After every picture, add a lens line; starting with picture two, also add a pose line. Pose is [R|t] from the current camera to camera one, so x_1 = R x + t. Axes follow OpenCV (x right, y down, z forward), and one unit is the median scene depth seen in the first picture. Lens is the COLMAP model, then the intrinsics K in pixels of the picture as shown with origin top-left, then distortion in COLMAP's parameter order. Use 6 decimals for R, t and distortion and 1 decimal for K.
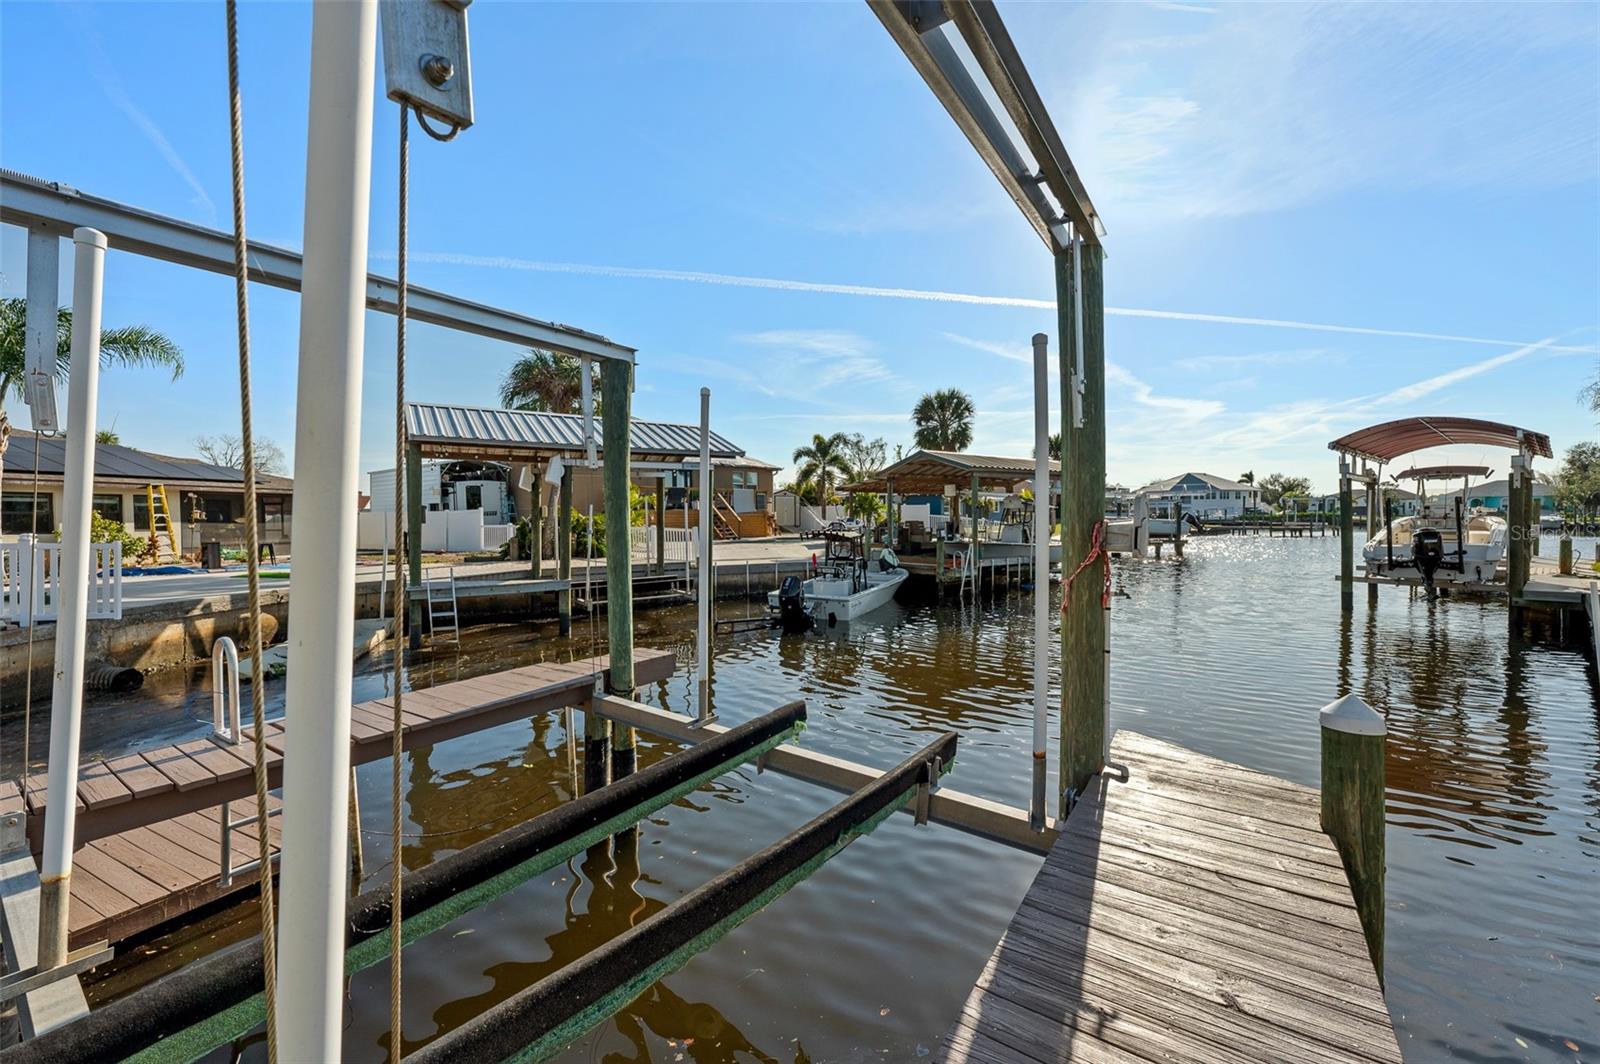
lens RADIAL K [[625.3, 0, 800.0], [0, 625.3, 532.0], [0, 0, 1]] dist [0.000520, 0.000030]
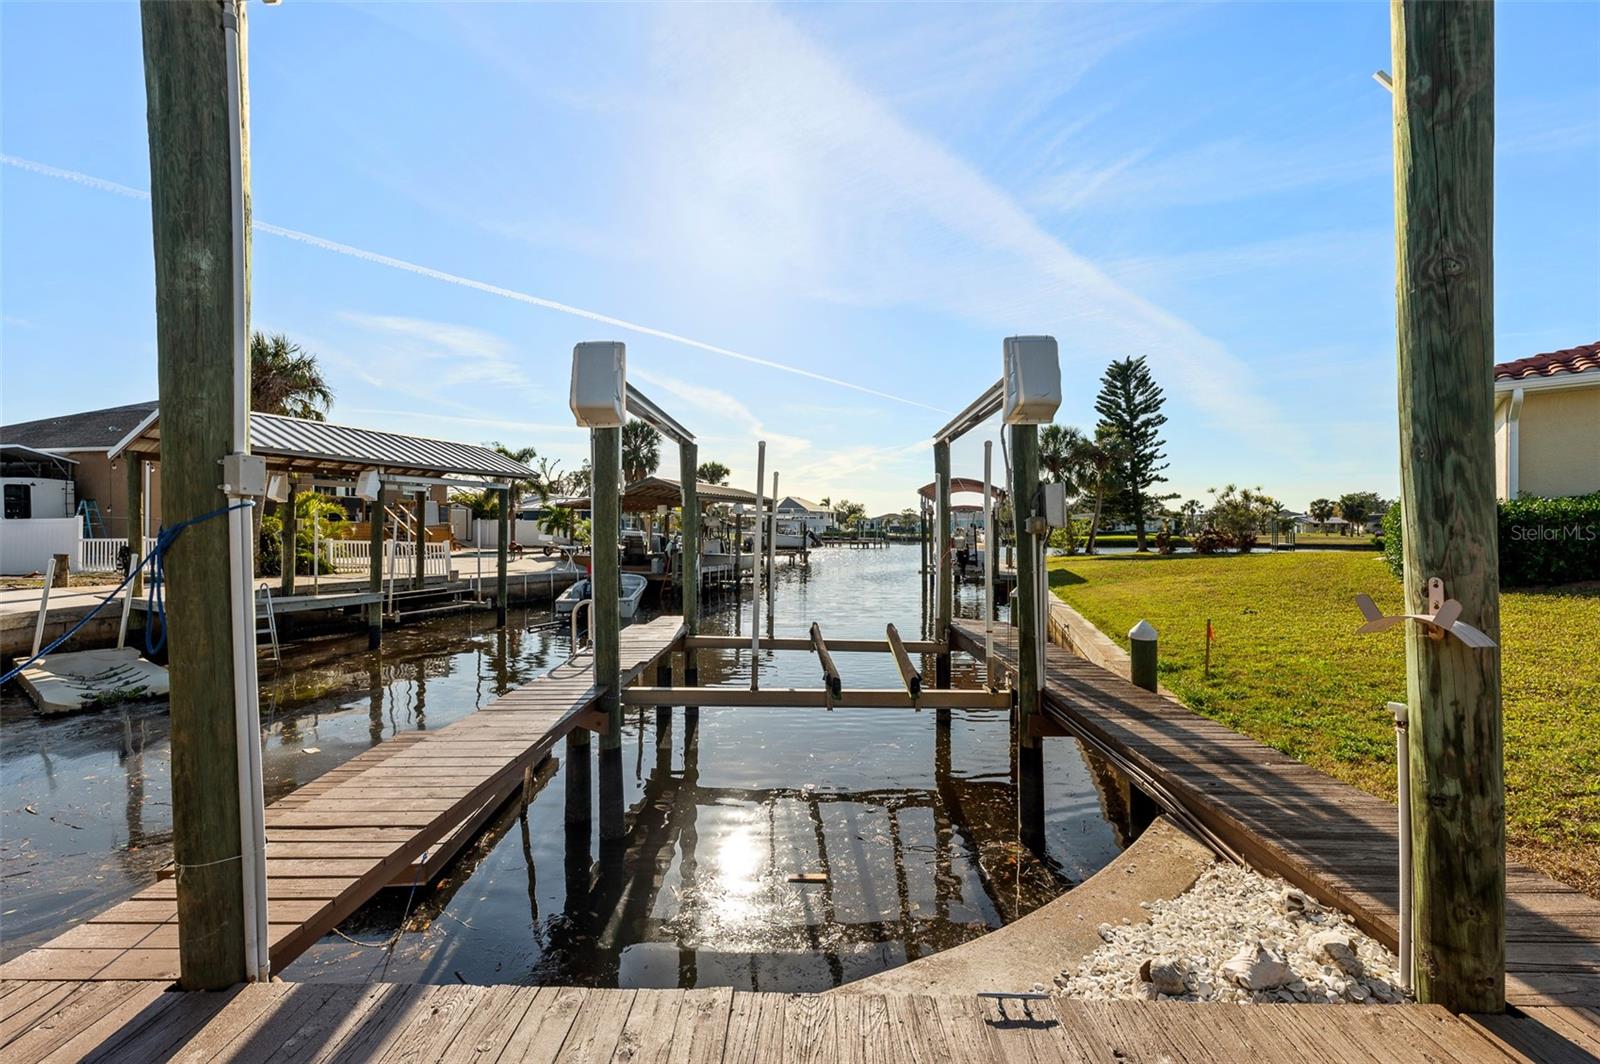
lens RADIAL K [[625.3, 0, 800.0], [0, 625.3, 532.0], [0, 0, 1]] dist [0.000520, 0.000030]
pose [[0.832689, 0.007751, 0.553687, -0.119664], [0.005082, 0.999753, -0.021637, 0.001160], [-0.553718, 0.020831, 0.832443, -0.074791]]
